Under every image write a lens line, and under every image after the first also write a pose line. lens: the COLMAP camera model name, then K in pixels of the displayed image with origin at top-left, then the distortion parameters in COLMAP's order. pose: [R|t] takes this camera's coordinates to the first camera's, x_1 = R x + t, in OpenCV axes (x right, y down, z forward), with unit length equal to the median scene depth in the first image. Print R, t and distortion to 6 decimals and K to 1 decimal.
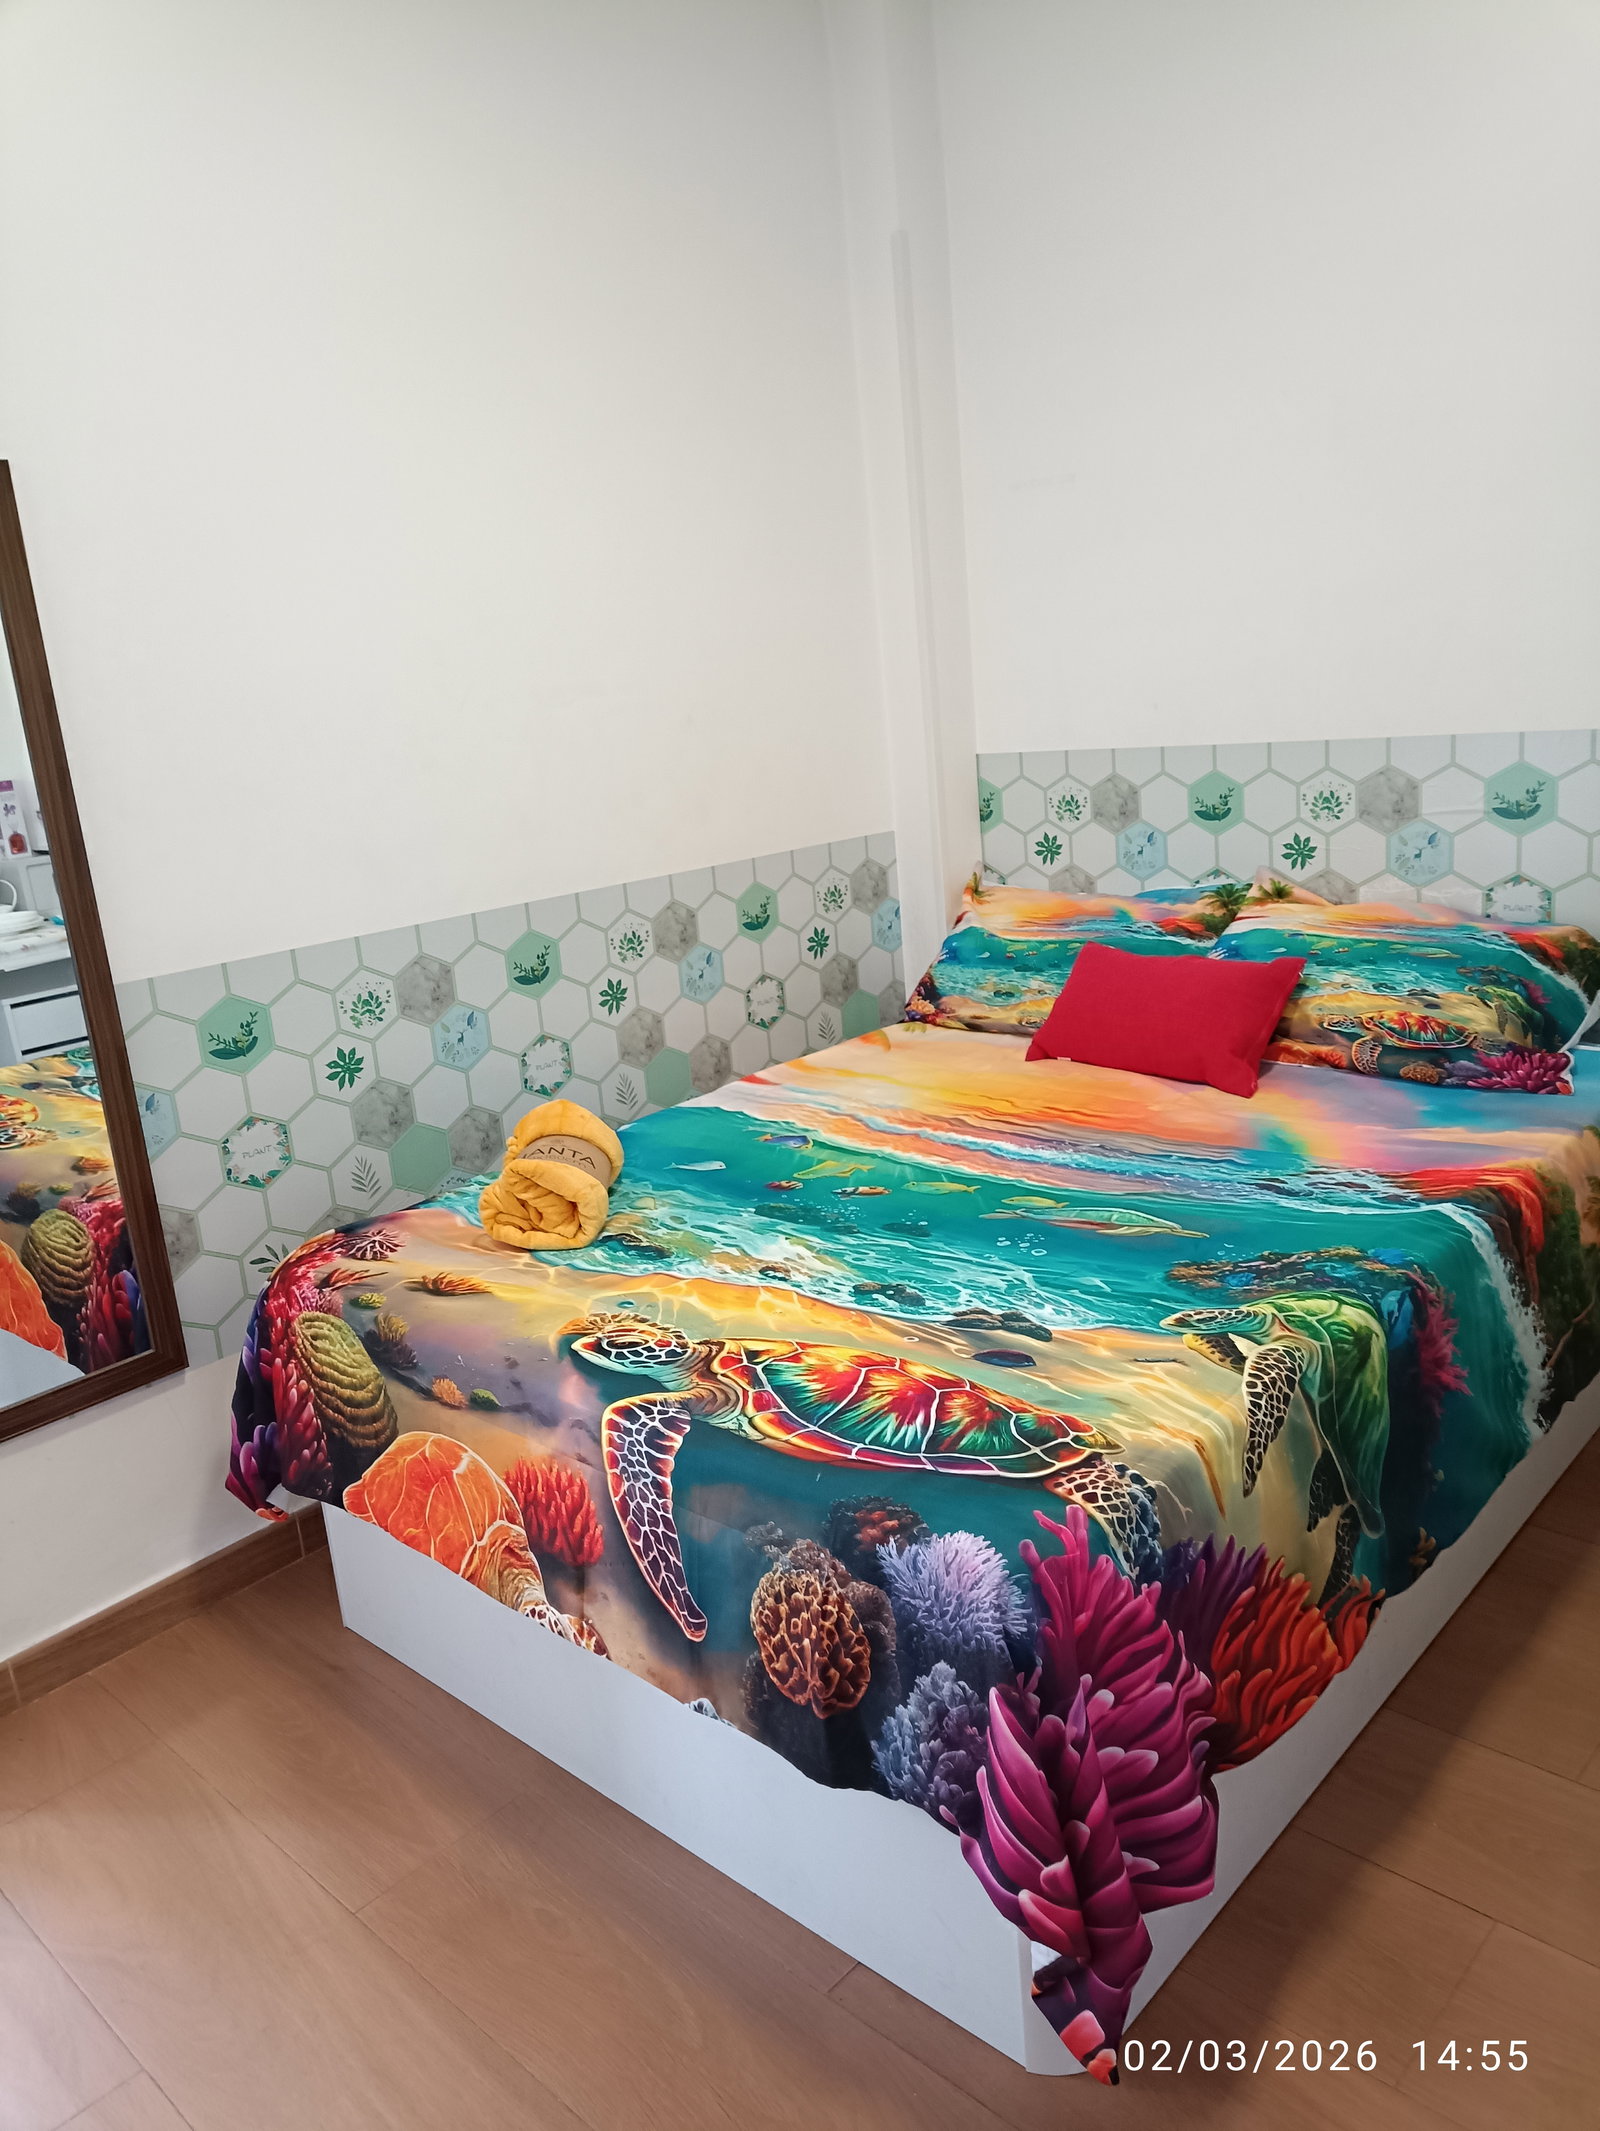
lens RADIAL K [[1570.9, 0, 808.1], [0, 1570.9, 1055.5], [0, 0, 1]] dist [0.069371, -0.057572]
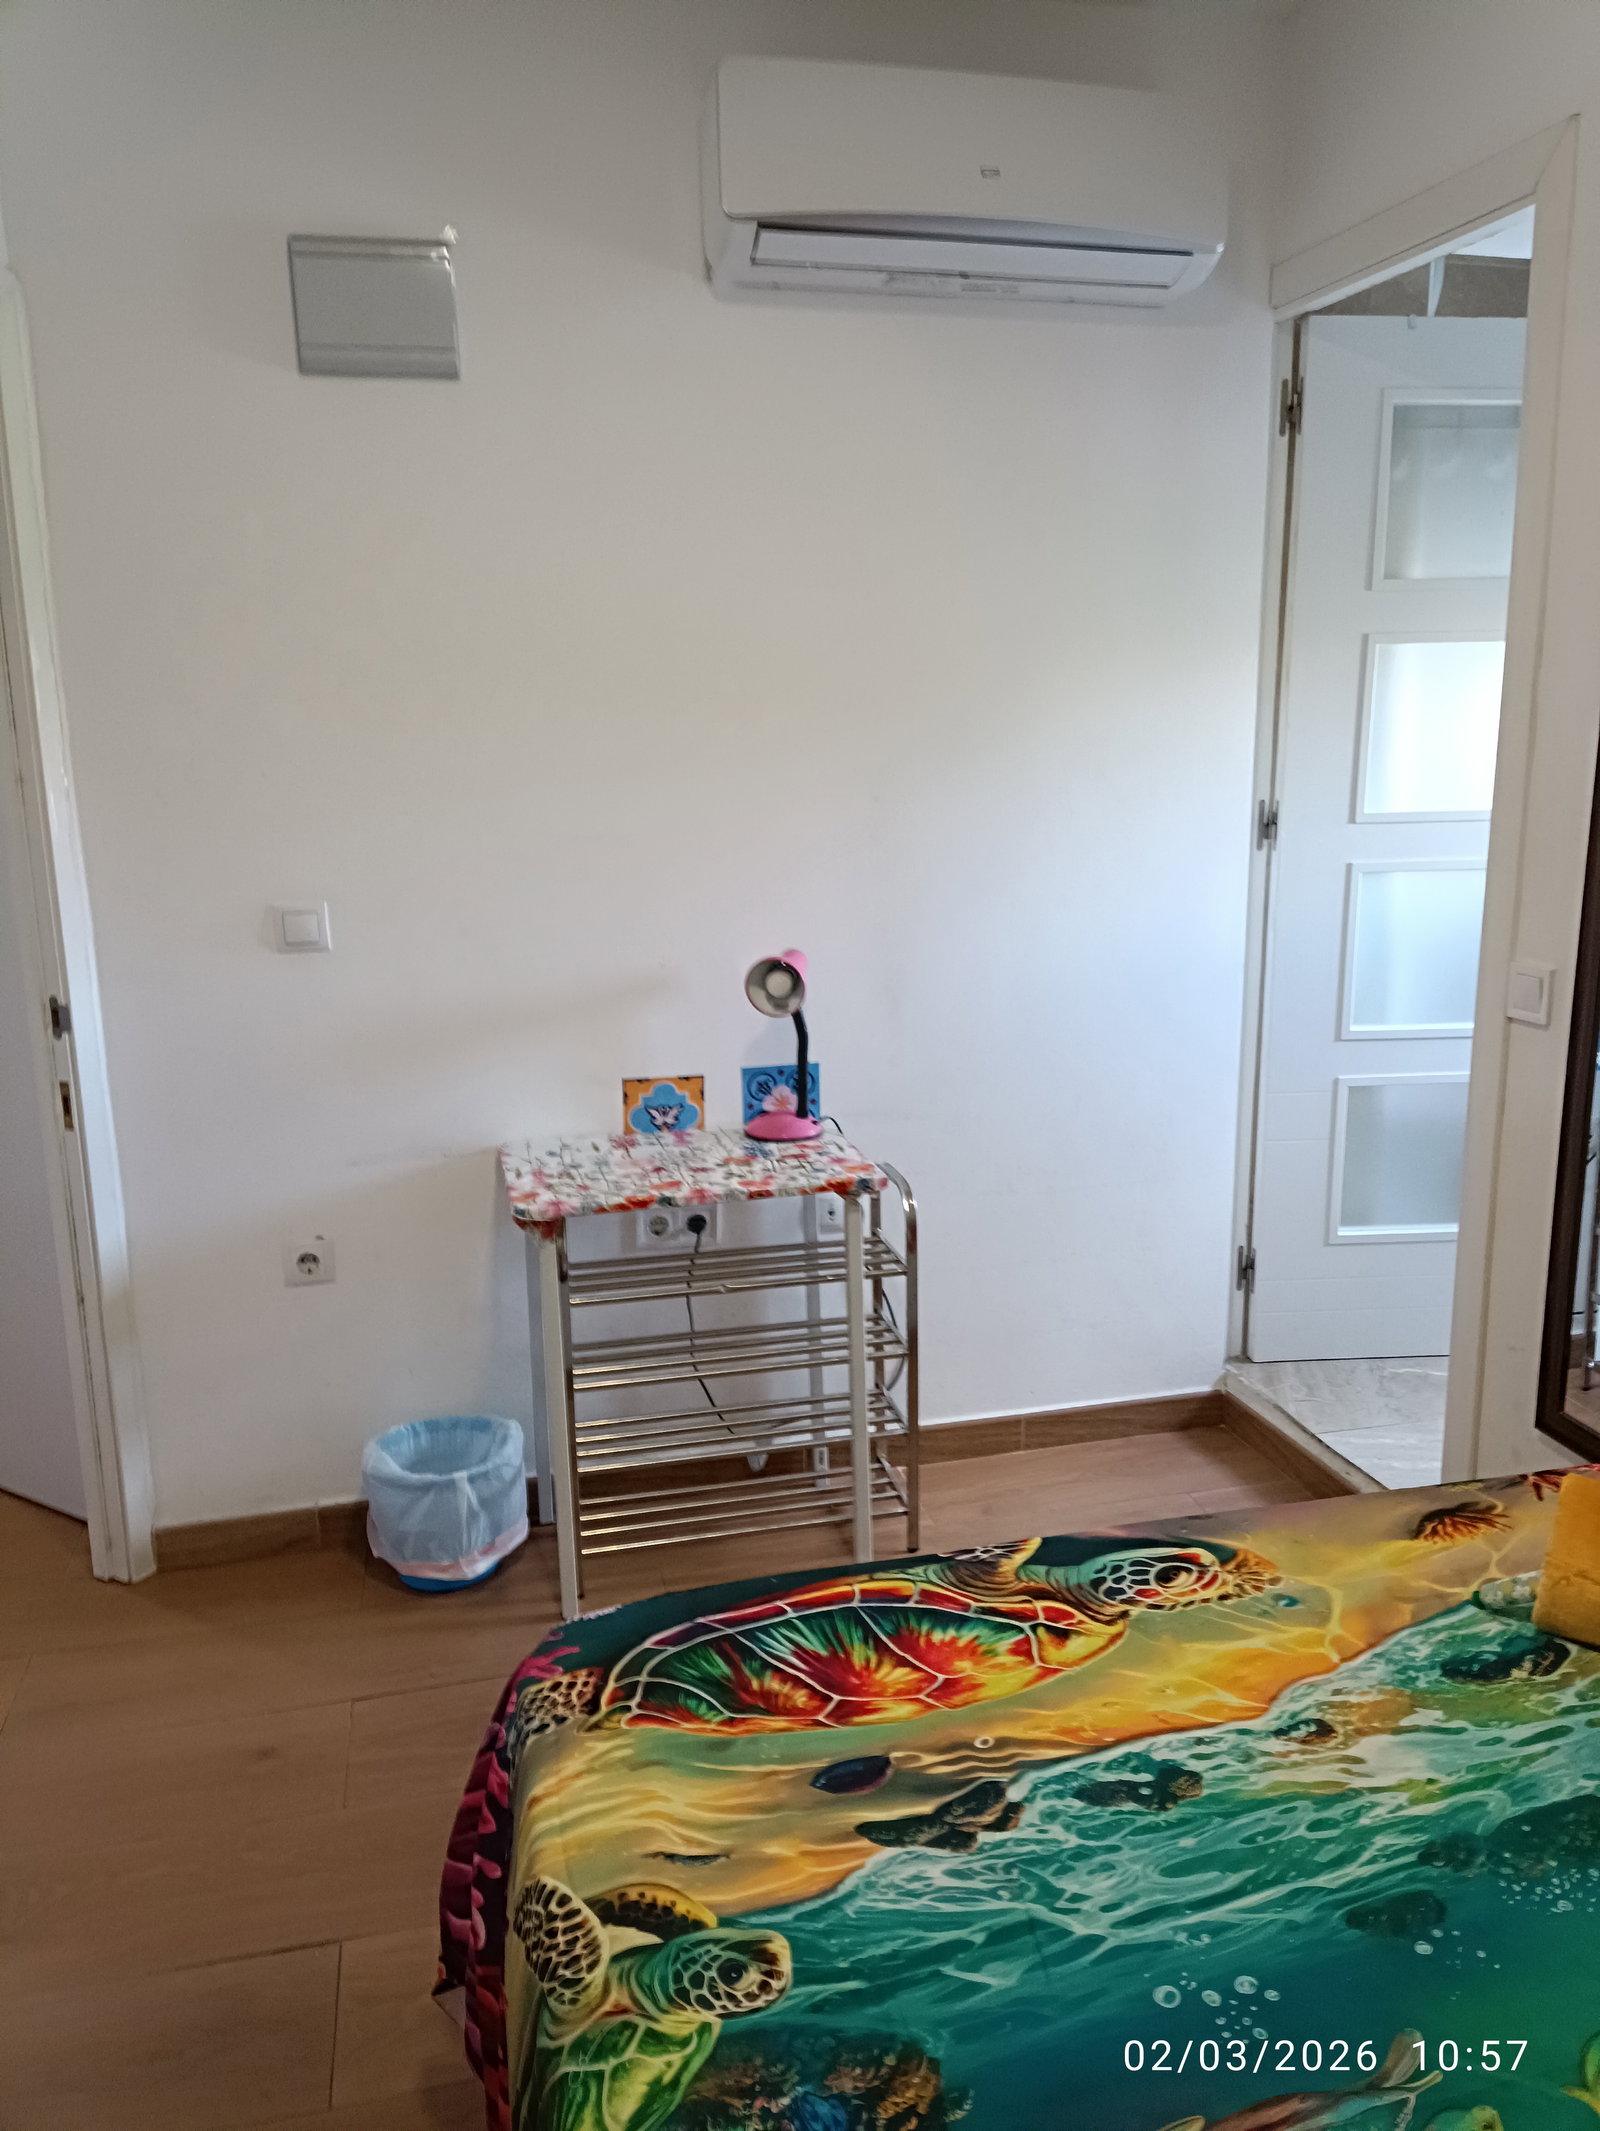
lens RADIAL K [[1510.1, 0, 821.7], [0, 1510.1, 1059.6], [0, 0, 1]] dist [0.138482, -0.202794]
pose [[-0.533950, 0.279087, -0.798128, 0.510397], [-0.150138, 0.897657, 0.414332, -0.345304], [0.832079, 0.341062, -0.437402, 0.961430]]
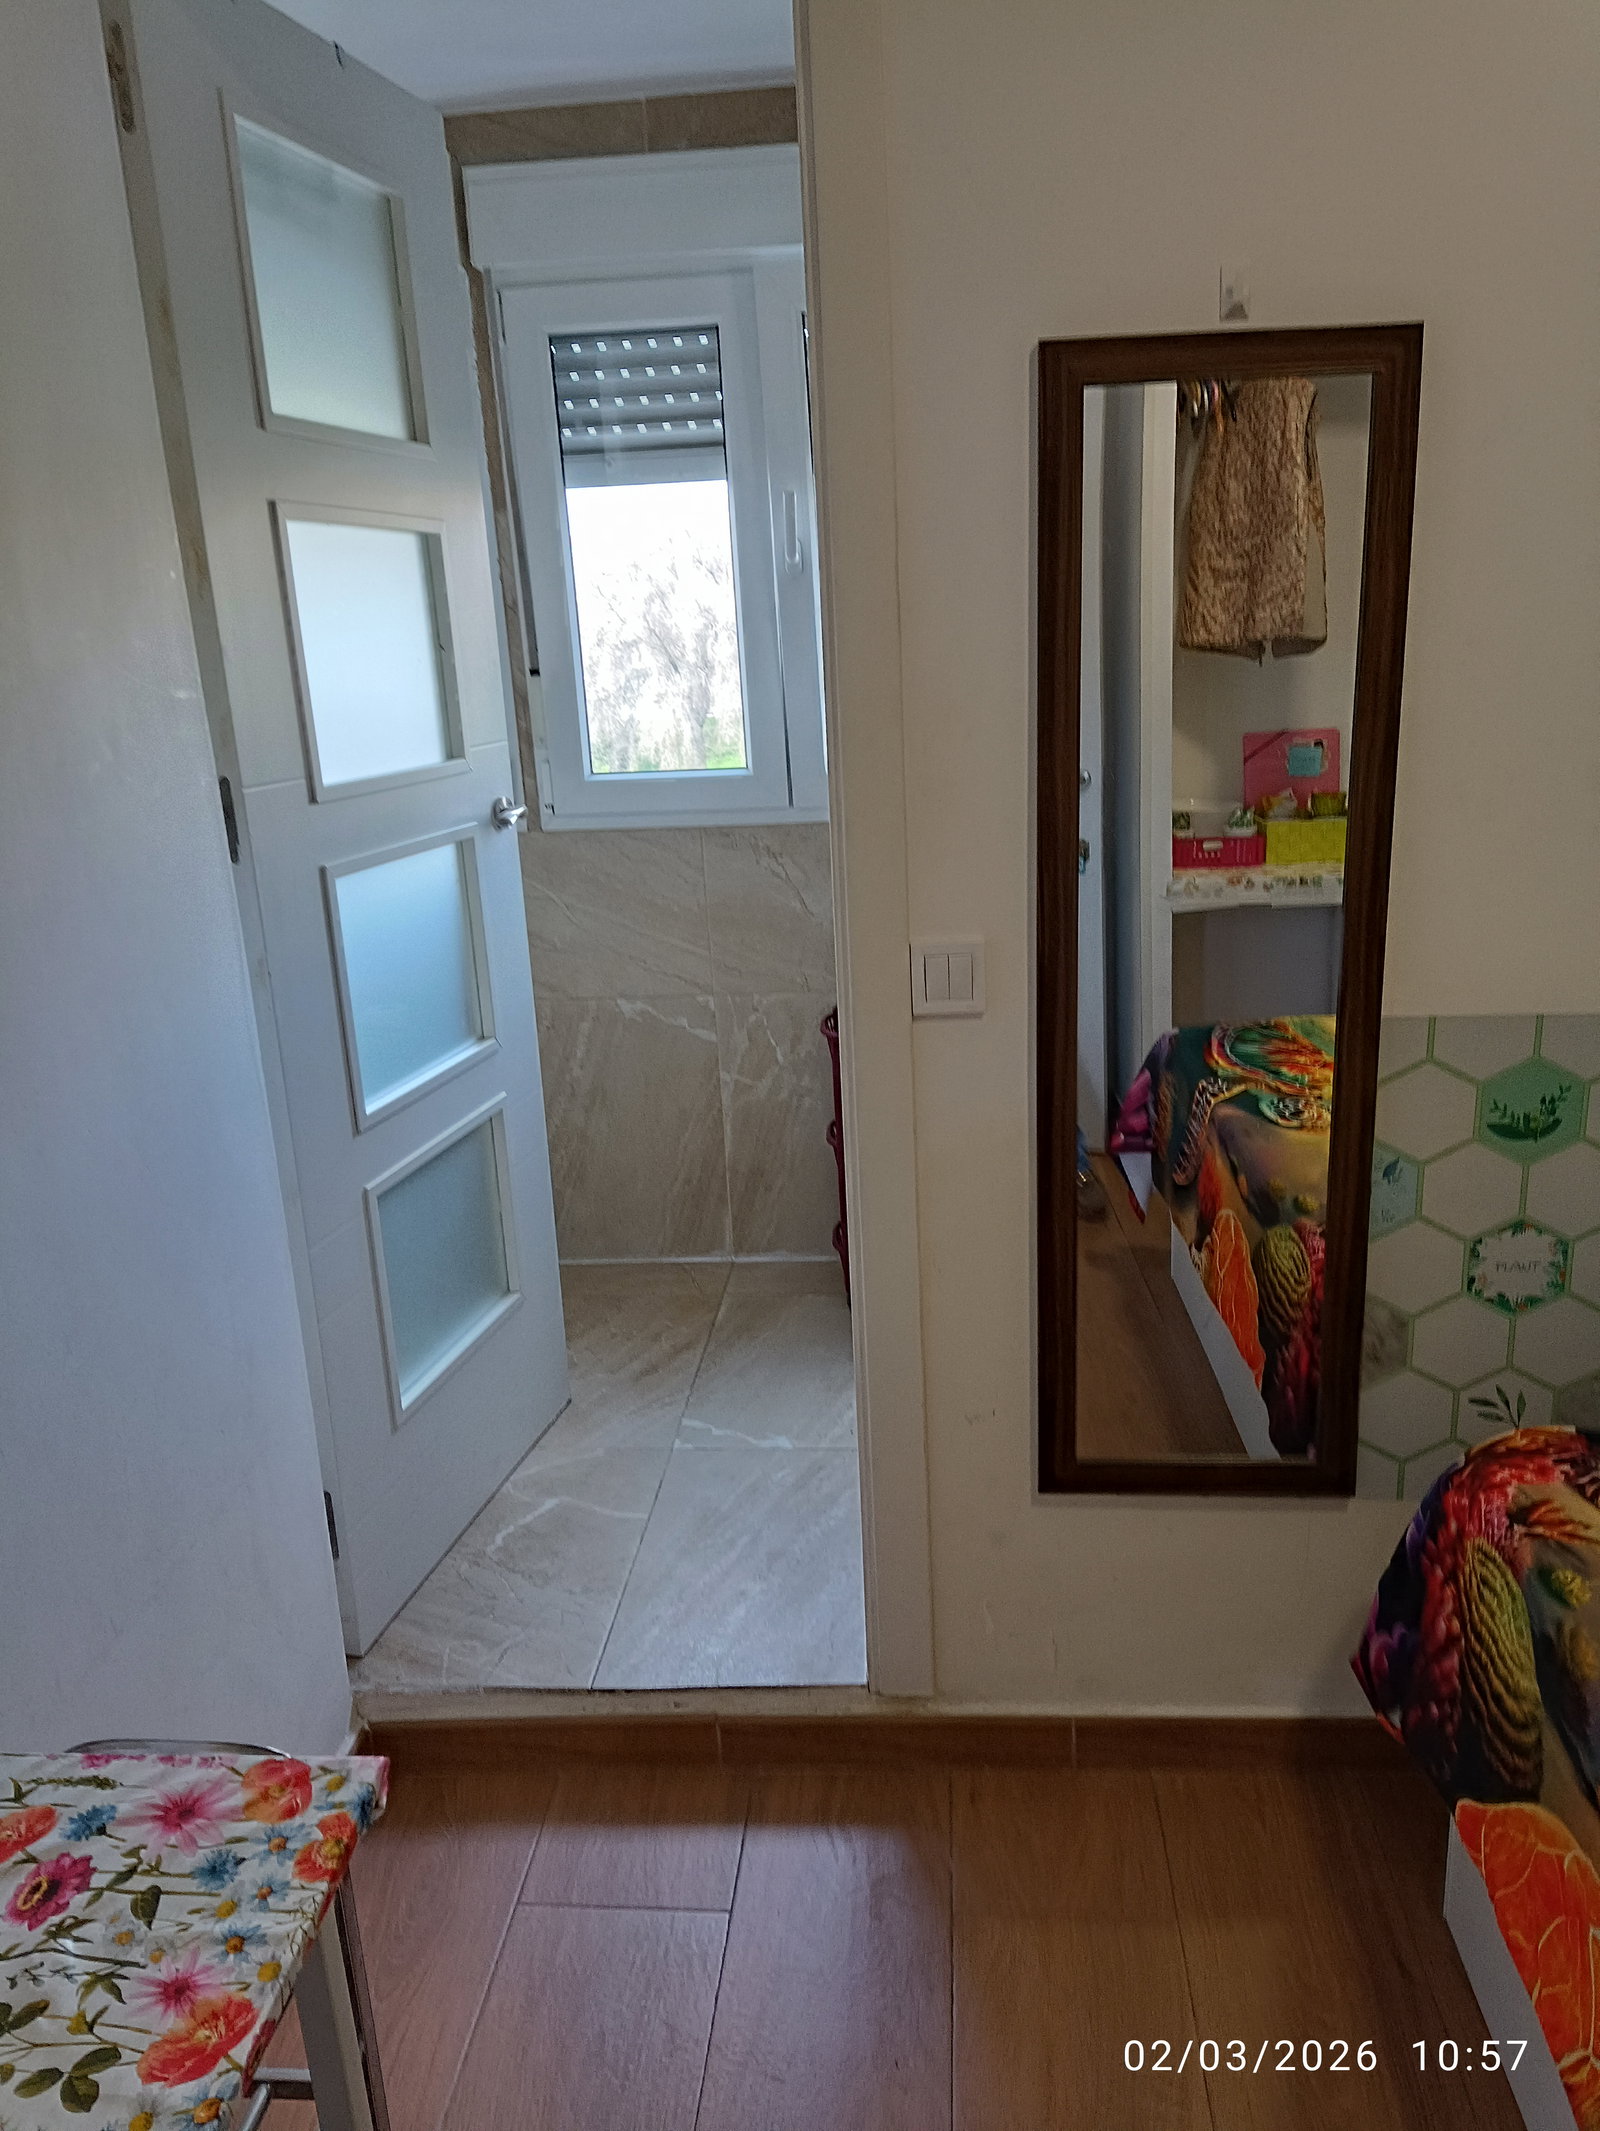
lens RADIAL K [[1565.1, 0, 804.3], [0, 1565.1, 1048.5], [0, 0, 1]] dist [0.103020, -0.146763]
pose [[0.620370, 0.266364, -0.737693, -0.038388], [-0.207430, 0.962795, 0.173203, -0.110271], [0.756382, 0.045570, 0.652541, 0.293616]]
